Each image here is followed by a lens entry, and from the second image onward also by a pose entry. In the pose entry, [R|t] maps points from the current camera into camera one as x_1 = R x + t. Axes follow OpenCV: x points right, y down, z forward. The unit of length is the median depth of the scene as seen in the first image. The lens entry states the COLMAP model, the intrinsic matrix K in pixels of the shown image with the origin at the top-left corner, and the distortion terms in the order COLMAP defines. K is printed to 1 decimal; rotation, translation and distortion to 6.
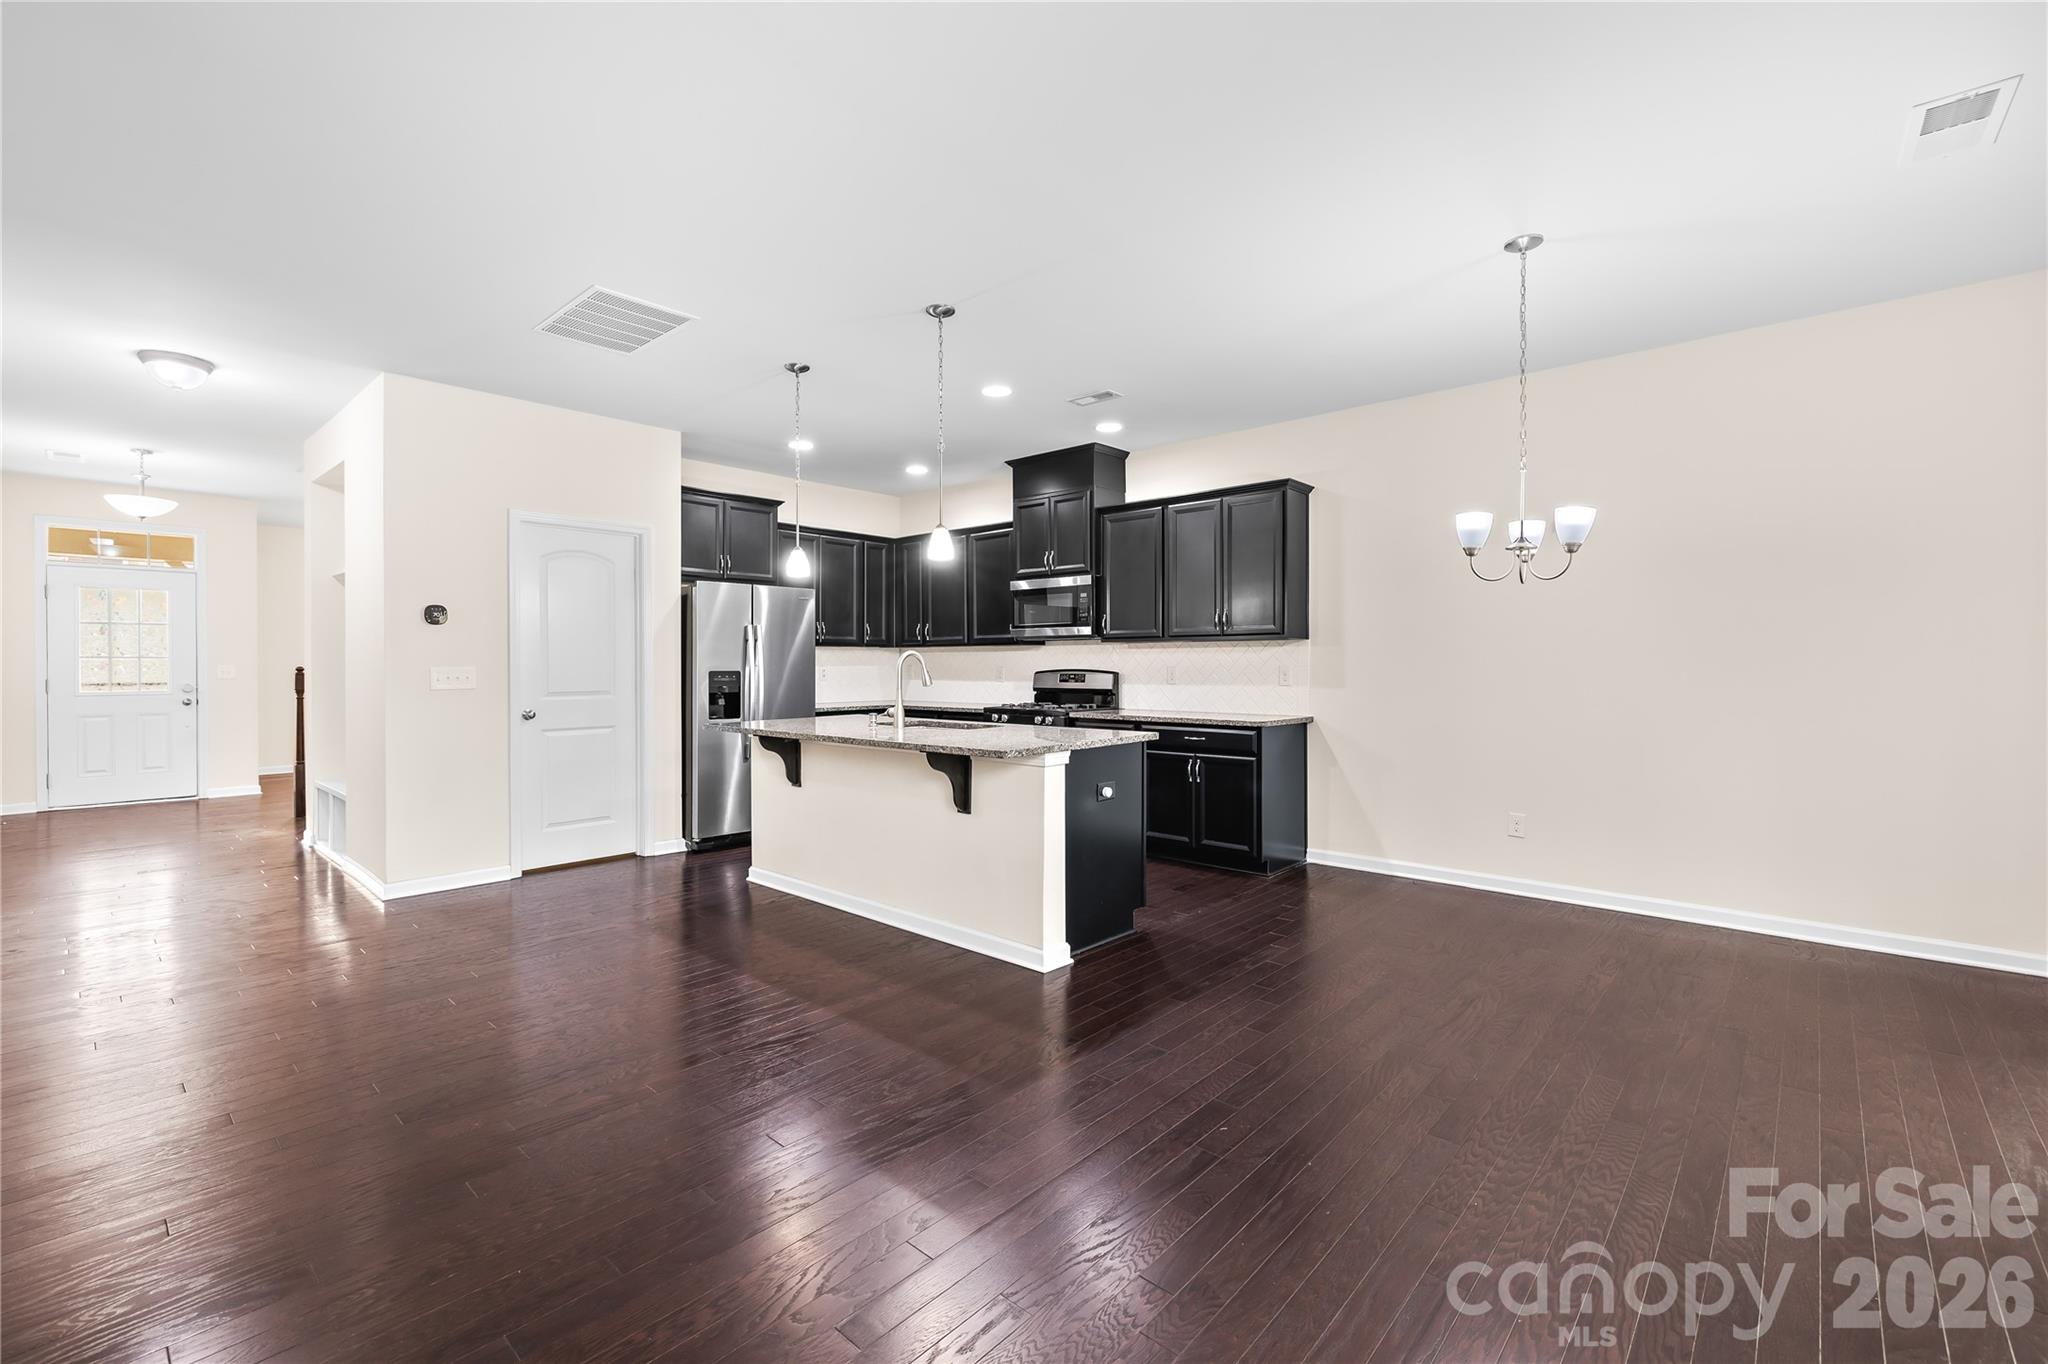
lens RADIAL K [[874.3, 0, 1023.3], [0, 874.3, 671.6], [0, 0, 1]] dist [0.000033, 0.000101]
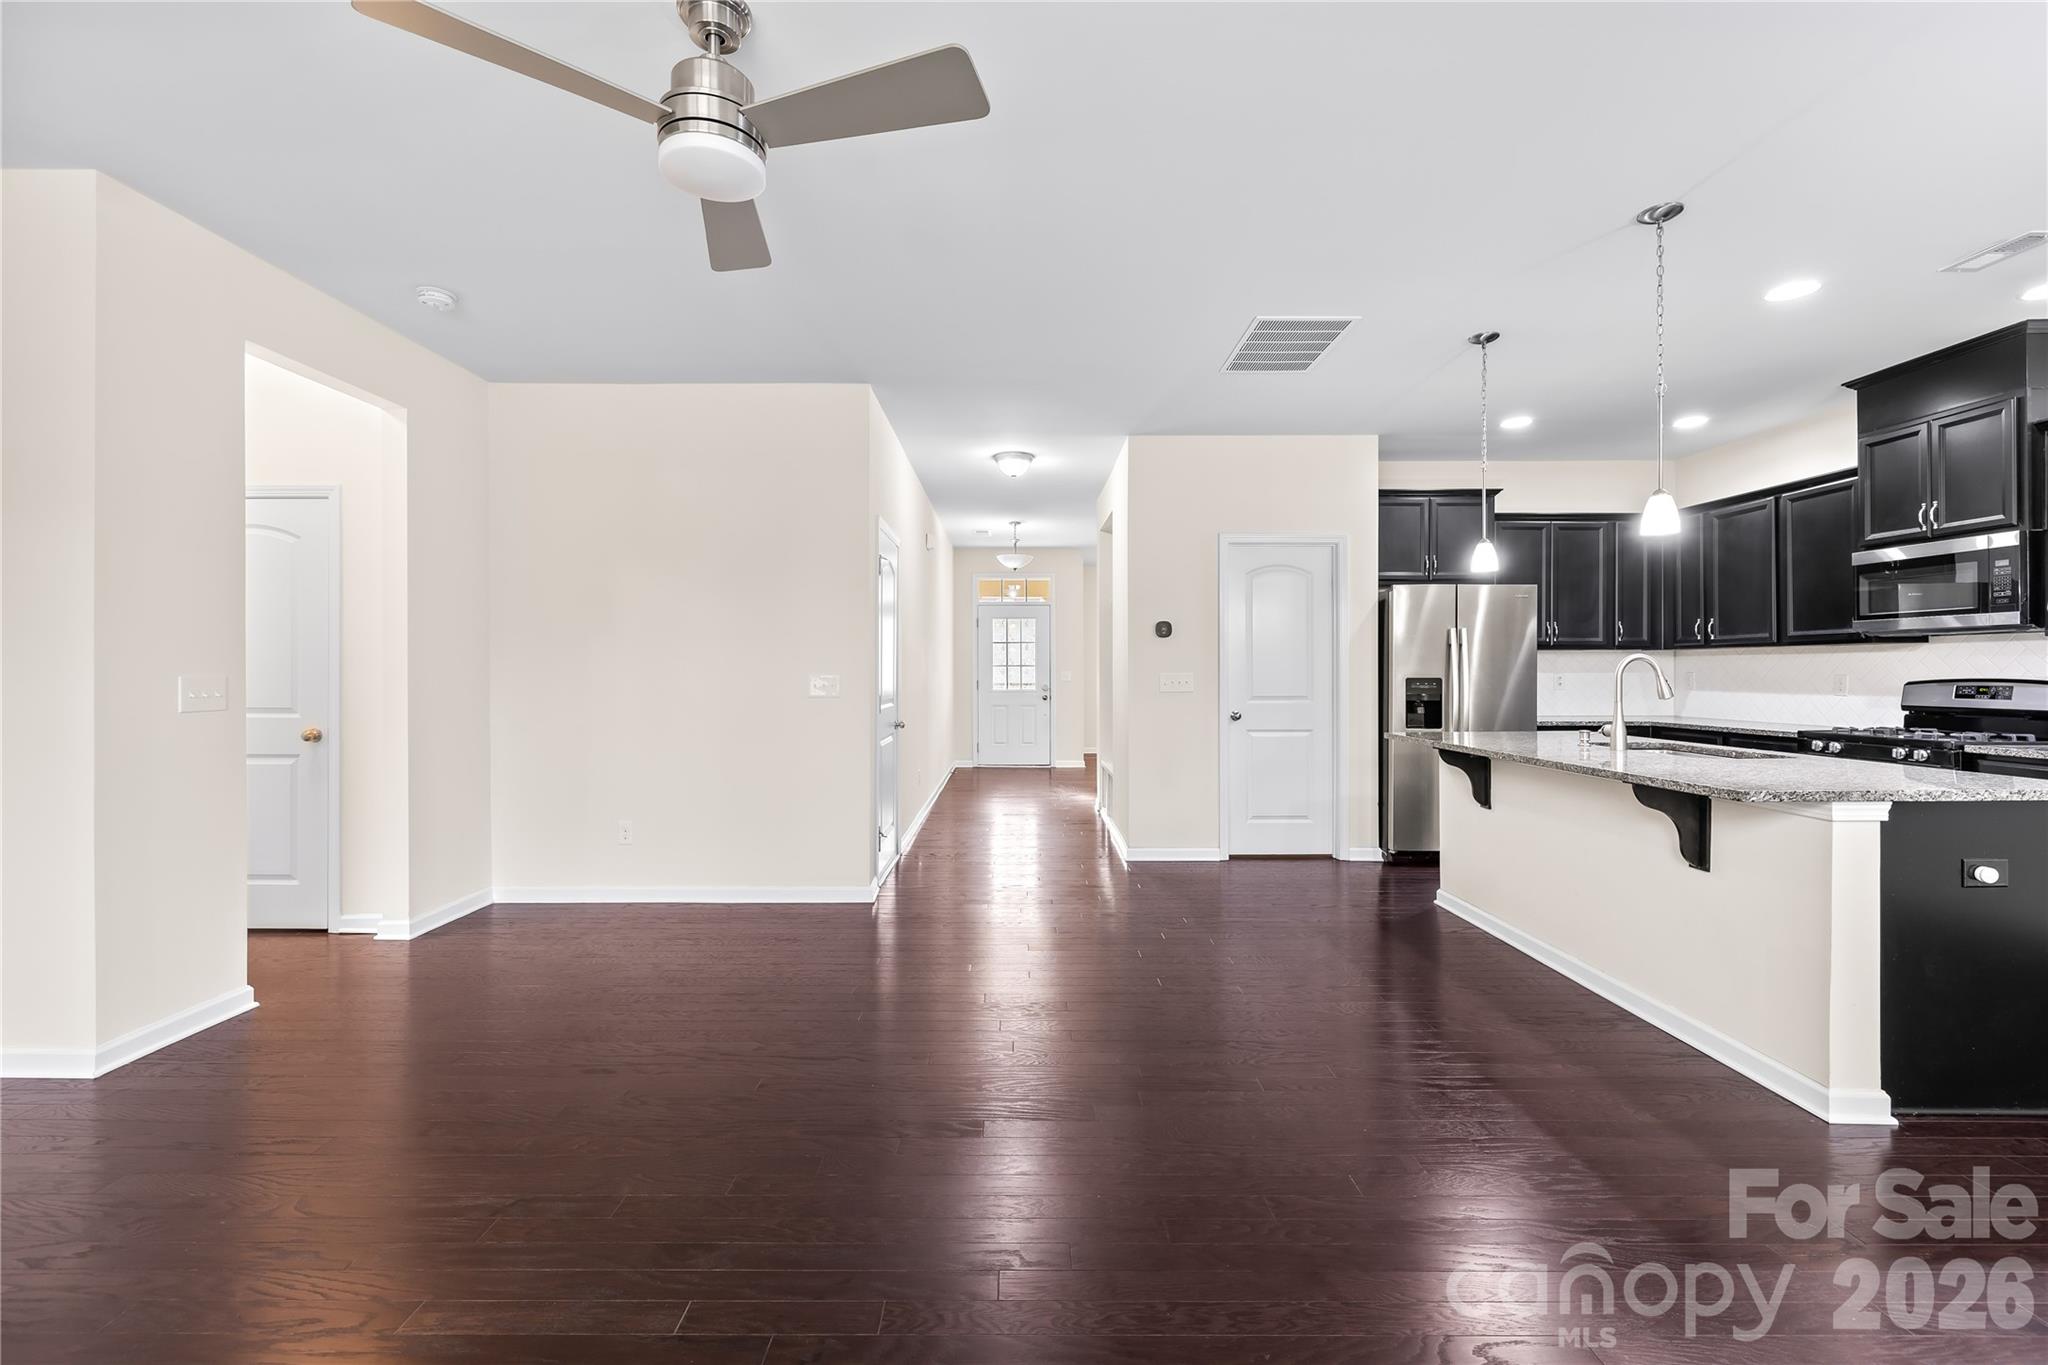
lens RADIAL K [[868.6, 0, 1024.1], [0, 868.6, 674.7], [0, 0, 1]] dist [0.000895, 0.000201]
pose [[0.673014, 0.003950, -0.739619, 0.064430], [-0.006328, 0.999980, -0.000418, -0.001036], [0.739602, 0.004962, 0.673026, 0.047019]]
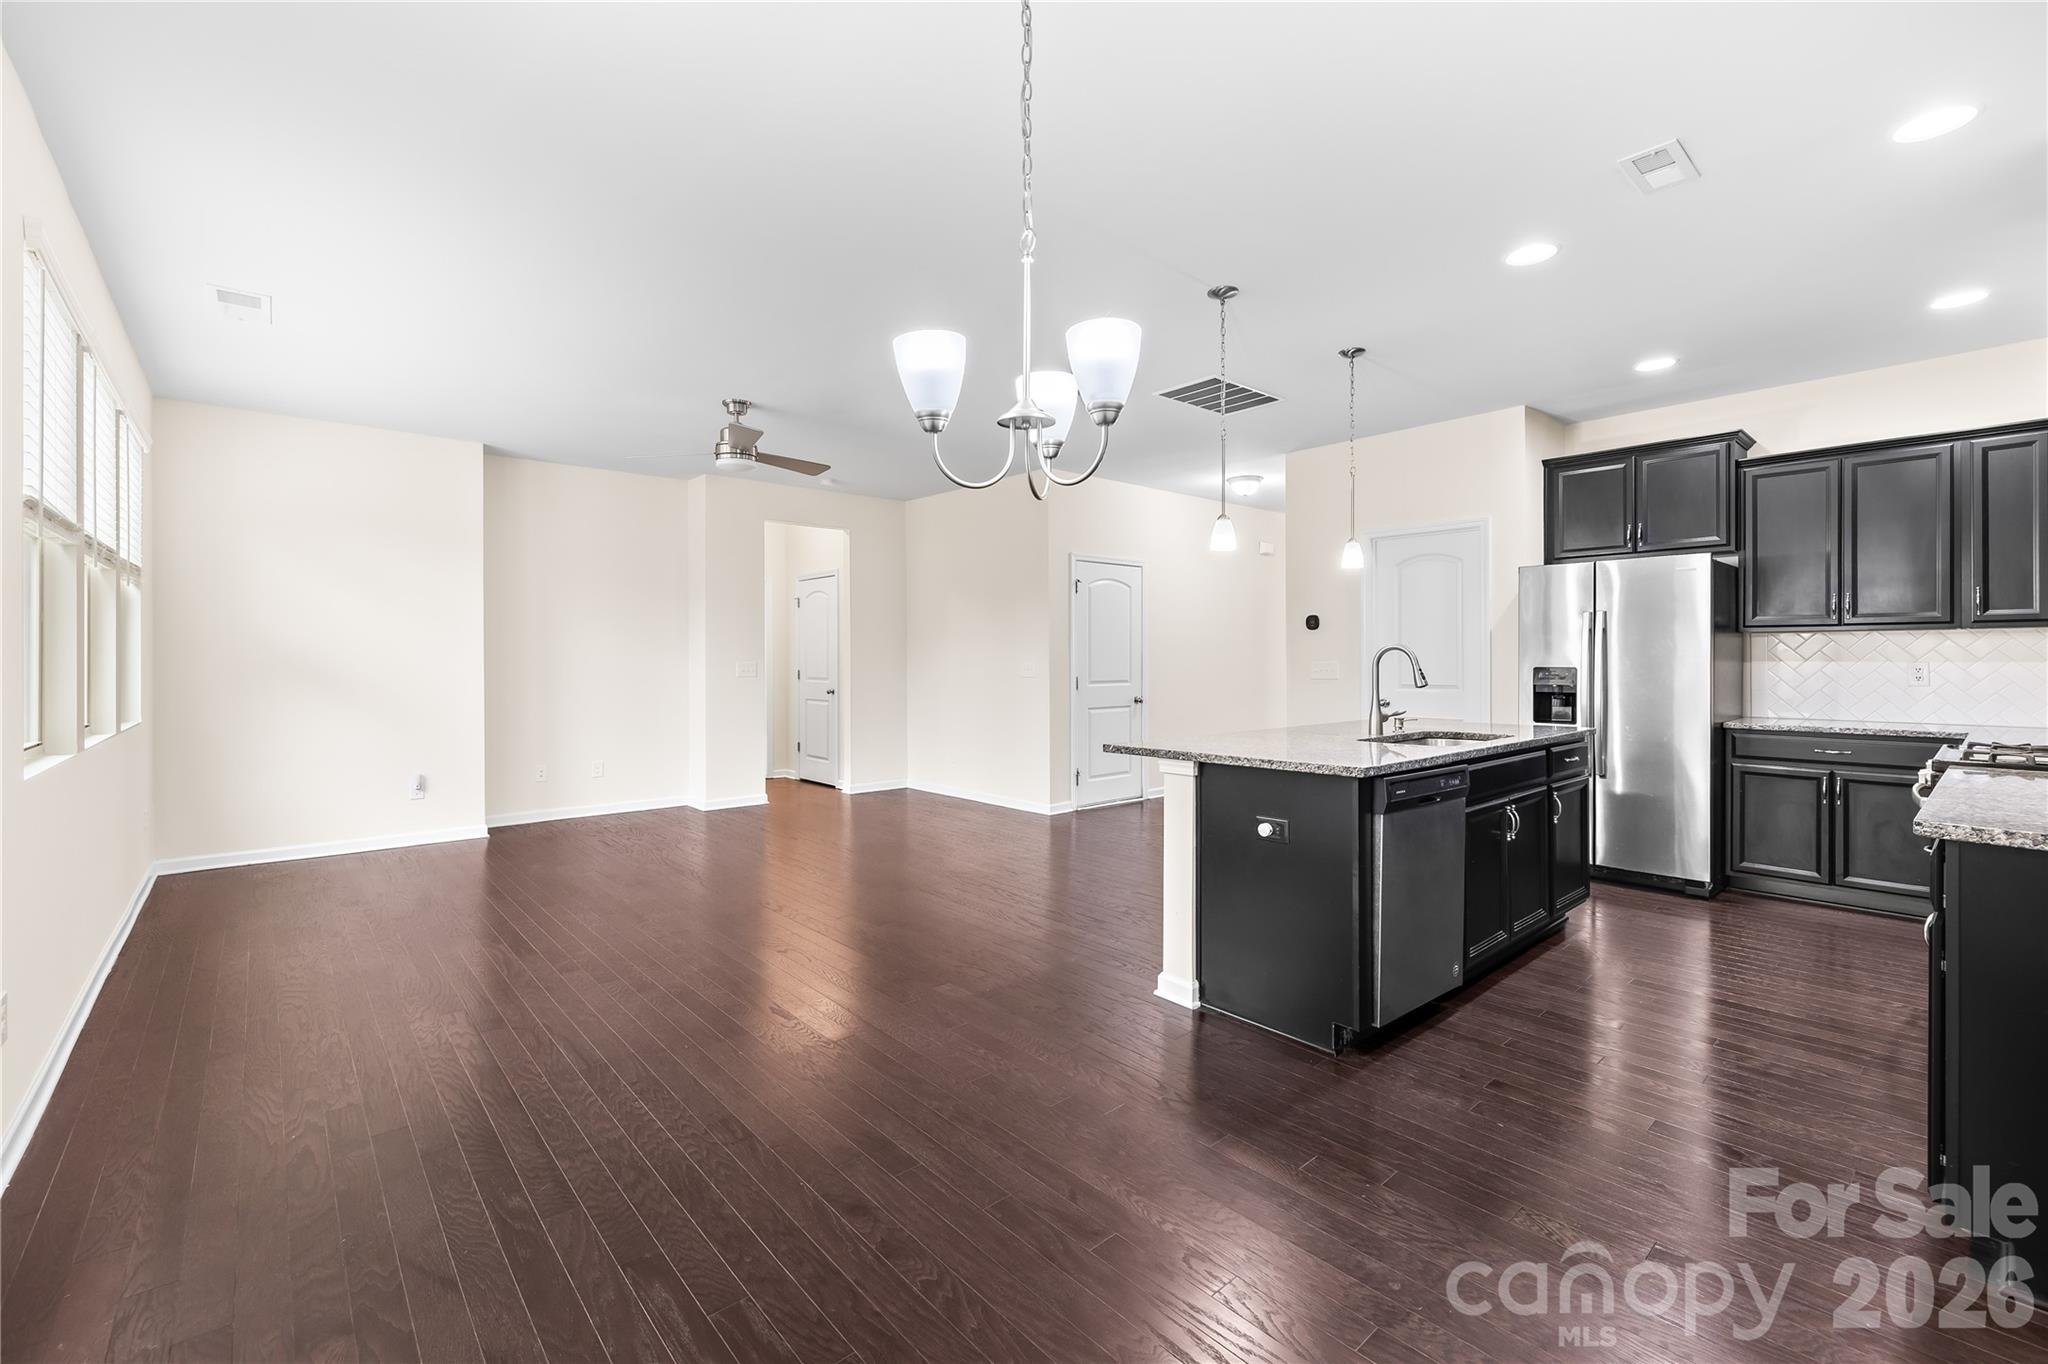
lens RADIAL K [[874.3, 0, 1023.3], [0, 874.3, 671.6], [0, 0, 1]] dist [0.000033, 0.000101]
pose [[-0.116040, 0.015215, -0.993128, 0.584086], [-0.006379, 0.999851, 0.016063, -0.006712], [0.993224, 0.008199, -0.115926, 0.588074]]
